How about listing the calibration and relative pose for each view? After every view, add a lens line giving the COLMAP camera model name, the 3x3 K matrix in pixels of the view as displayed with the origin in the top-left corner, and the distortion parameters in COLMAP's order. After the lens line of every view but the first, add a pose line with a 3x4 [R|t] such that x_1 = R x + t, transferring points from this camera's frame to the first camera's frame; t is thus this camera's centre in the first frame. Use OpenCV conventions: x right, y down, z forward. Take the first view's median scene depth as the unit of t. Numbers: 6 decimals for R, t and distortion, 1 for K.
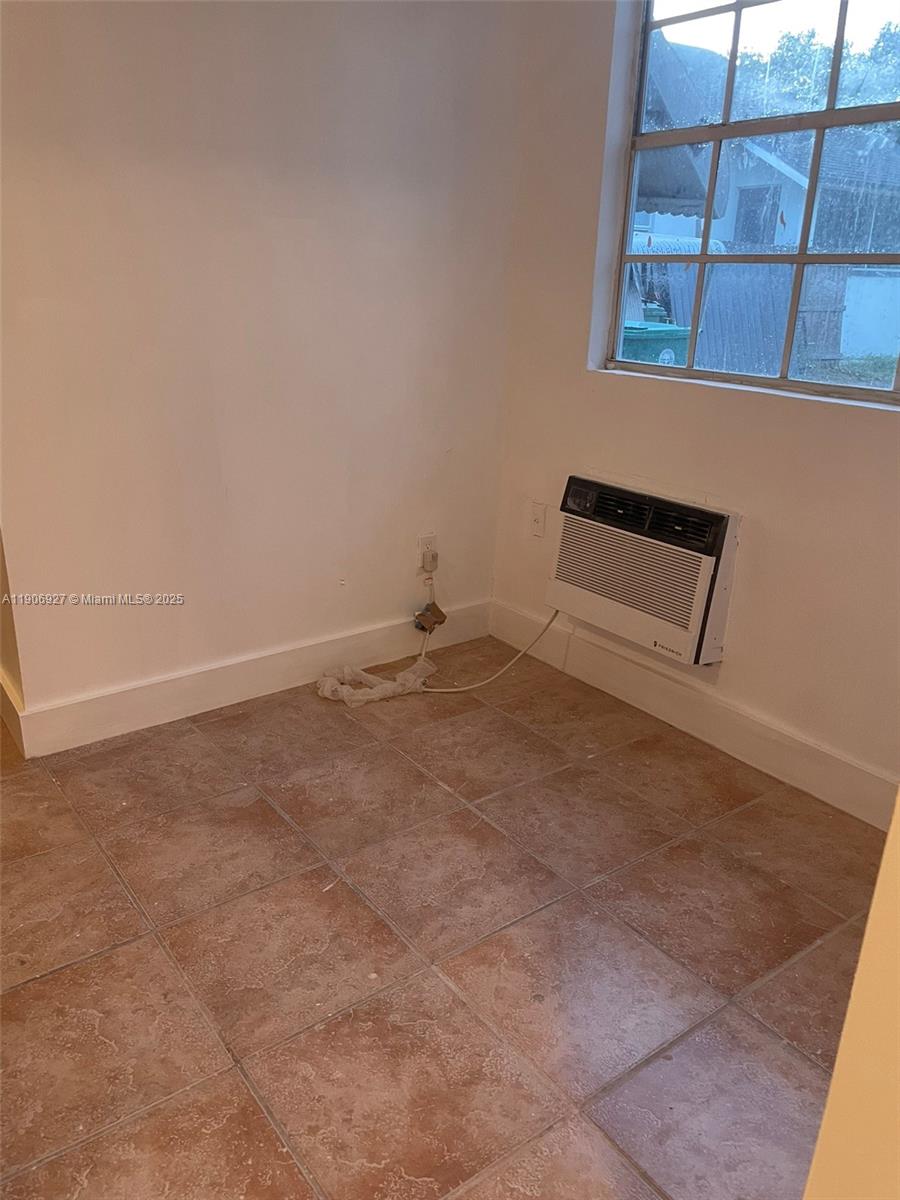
lens RADIAL K [[919.5, 0, 455.0], [0, 919.5, 589.7], [0, 0, 1]] dist [0.077593, -0.092282]
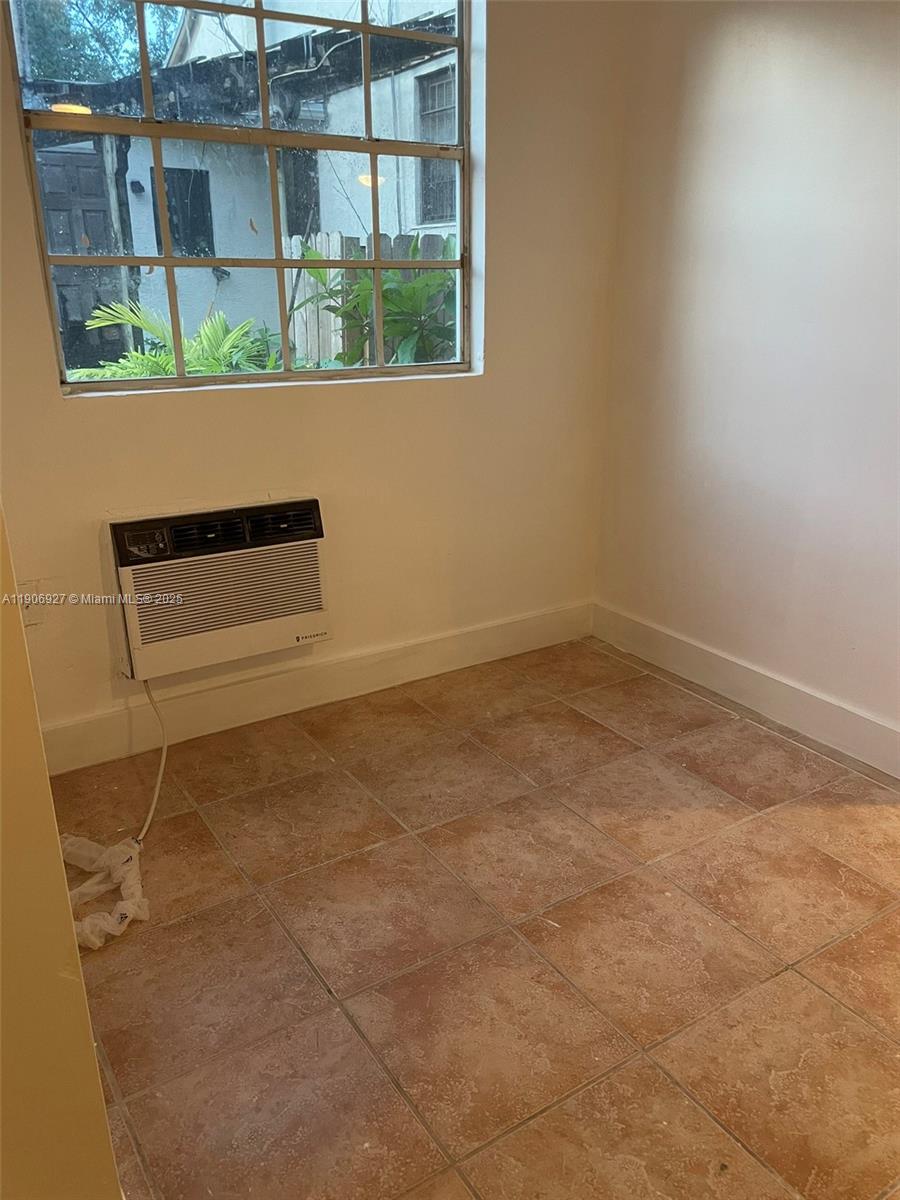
lens RADIAL K [[919.5, 0, 457.3], [0, 919.5, 604.6], [0, 0, 1]] dist [0.077593, -0.092282]
pose [[0.060141, -0.362096, 0.930199, -0.871244], [0.320567, 0.889529, 0.325538, -0.308657], [-0.945315, 0.278613, 0.169573, 0.781054]]
